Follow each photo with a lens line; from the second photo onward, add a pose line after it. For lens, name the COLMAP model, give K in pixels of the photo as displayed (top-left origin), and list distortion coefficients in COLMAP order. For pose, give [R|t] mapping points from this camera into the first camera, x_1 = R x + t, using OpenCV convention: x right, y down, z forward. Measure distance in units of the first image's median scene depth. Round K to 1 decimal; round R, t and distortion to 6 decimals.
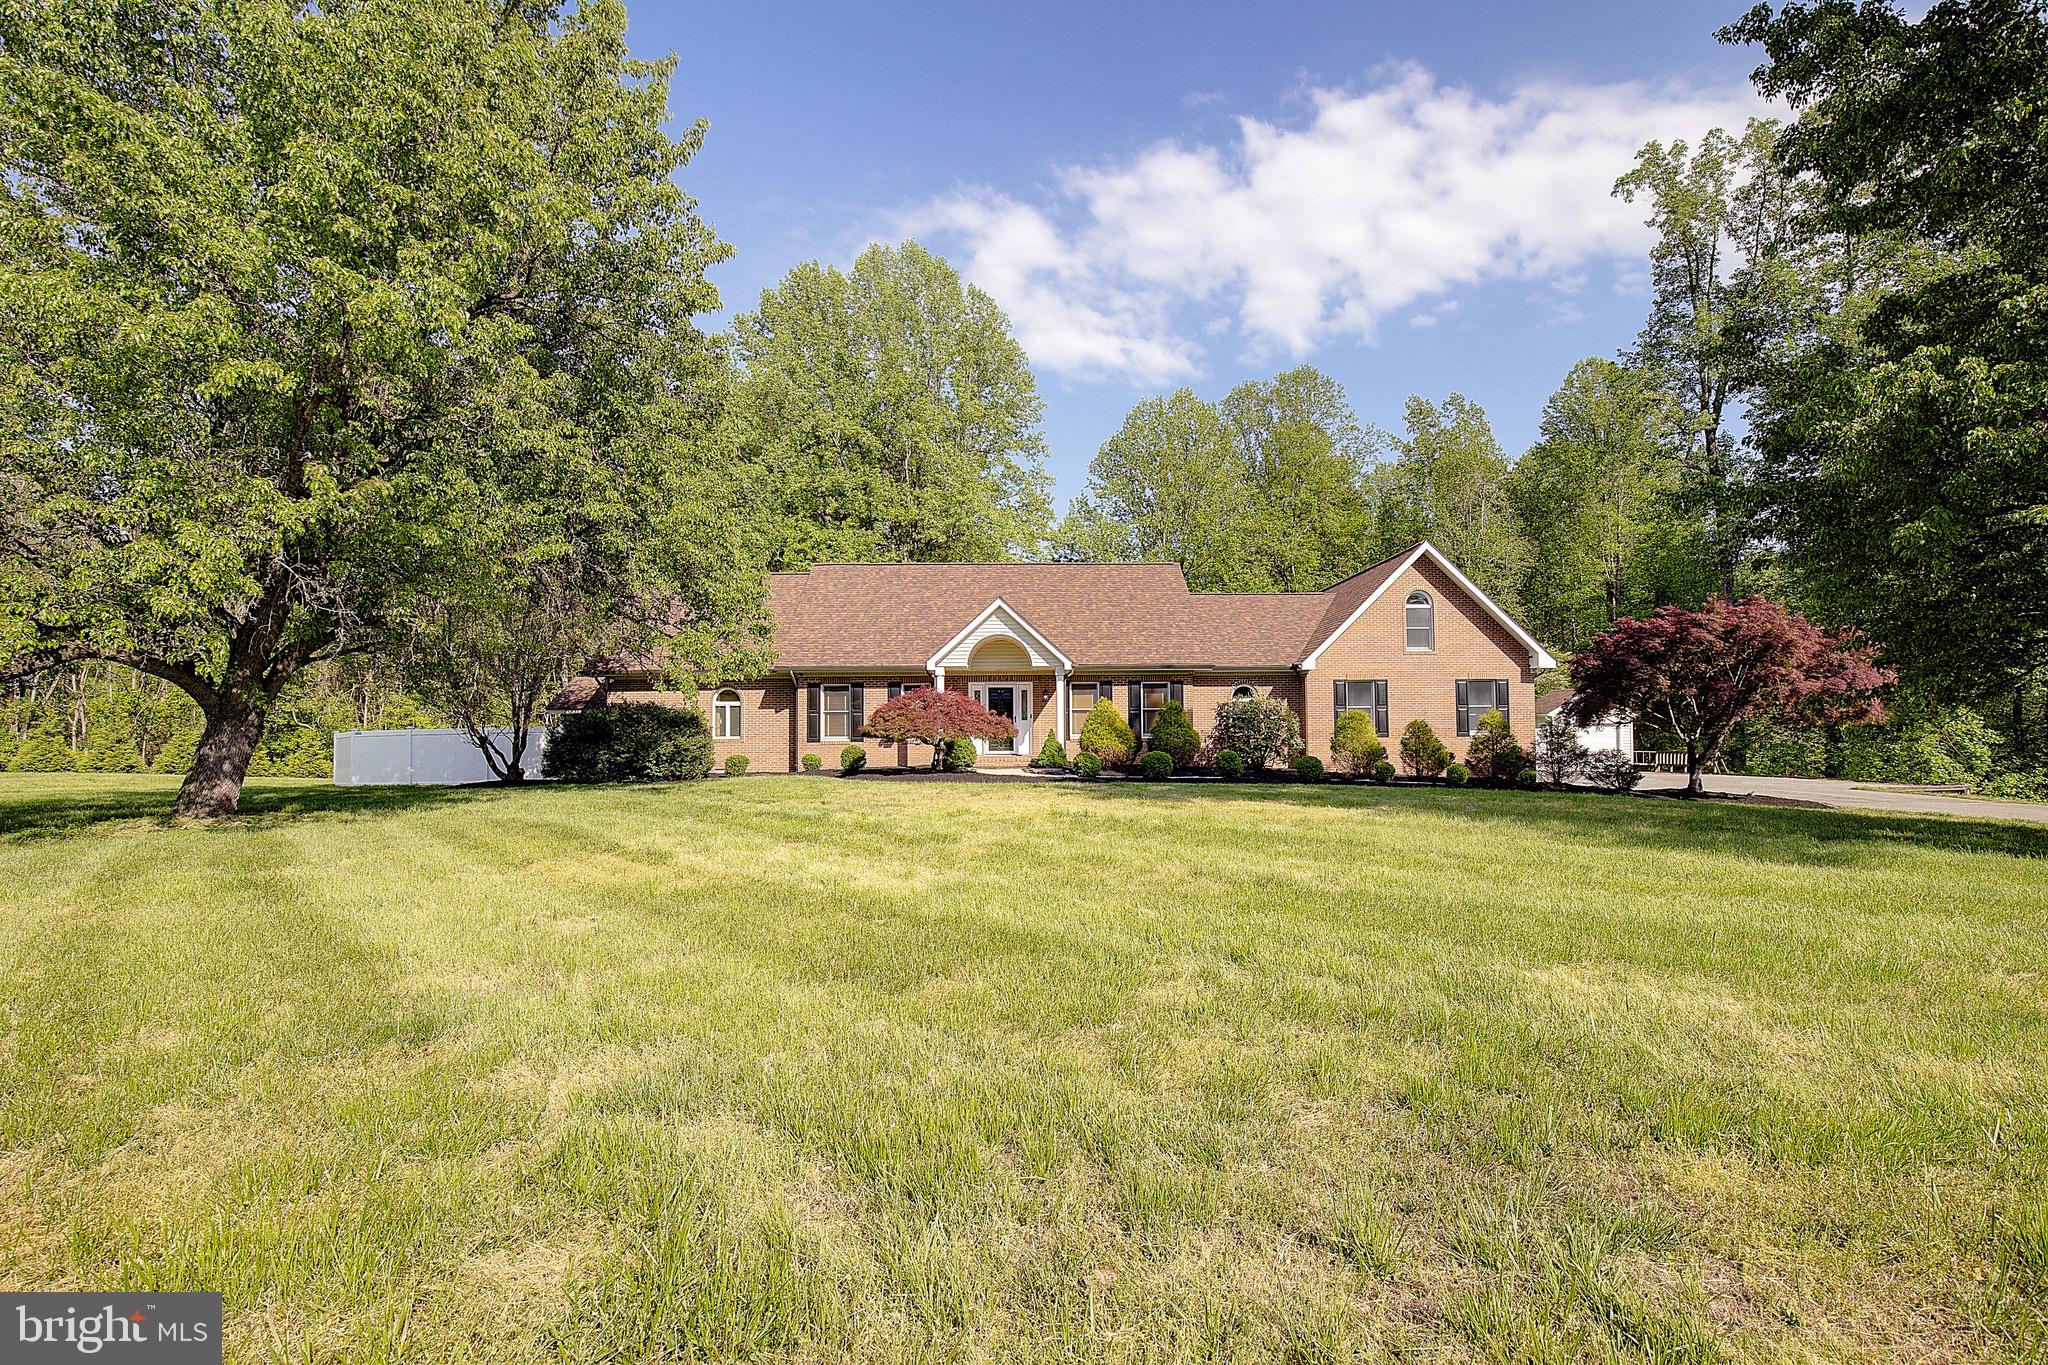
lens RADIAL K [[1013.6, 0, 1033.0], [0, 1013.6, 673.2], [0, 0, 1]] dist [-0.053907, 0.000151]
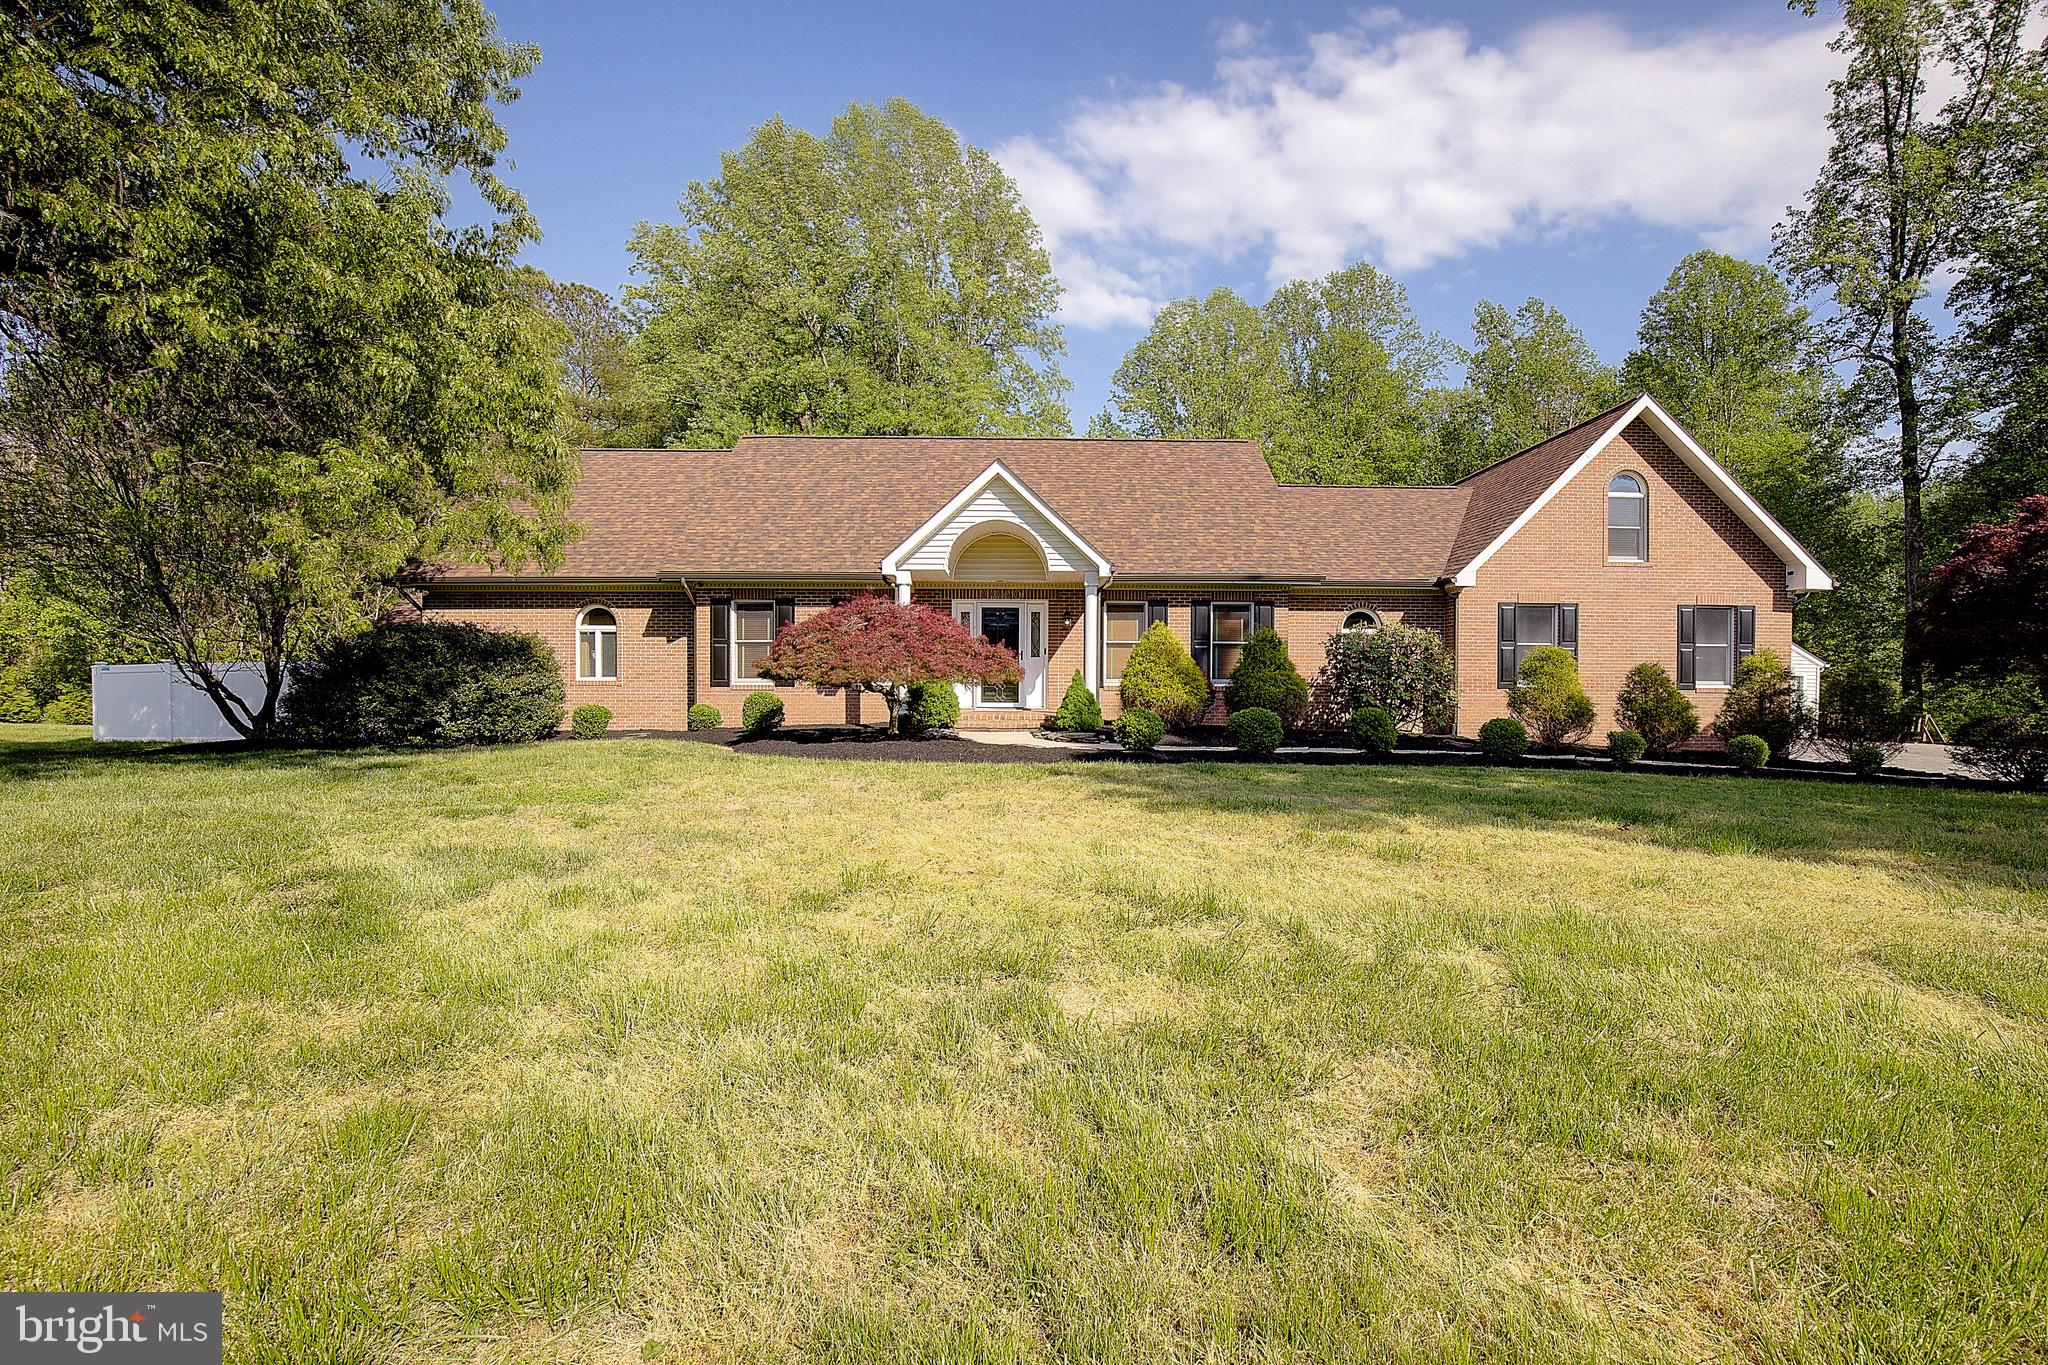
lens RADIAL K [[967.1, 0, 1024.0], [0, 967.1, 682.5], [0, 0, 1]] dist [-0.019376, 0.000179]
pose [[0.999748, 0.011398, -0.019317, -0.003428], [-0.010224, 0.998157, 0.059820, 0.025040], [0.019963, -0.059608, 0.998022, 0.361744]]
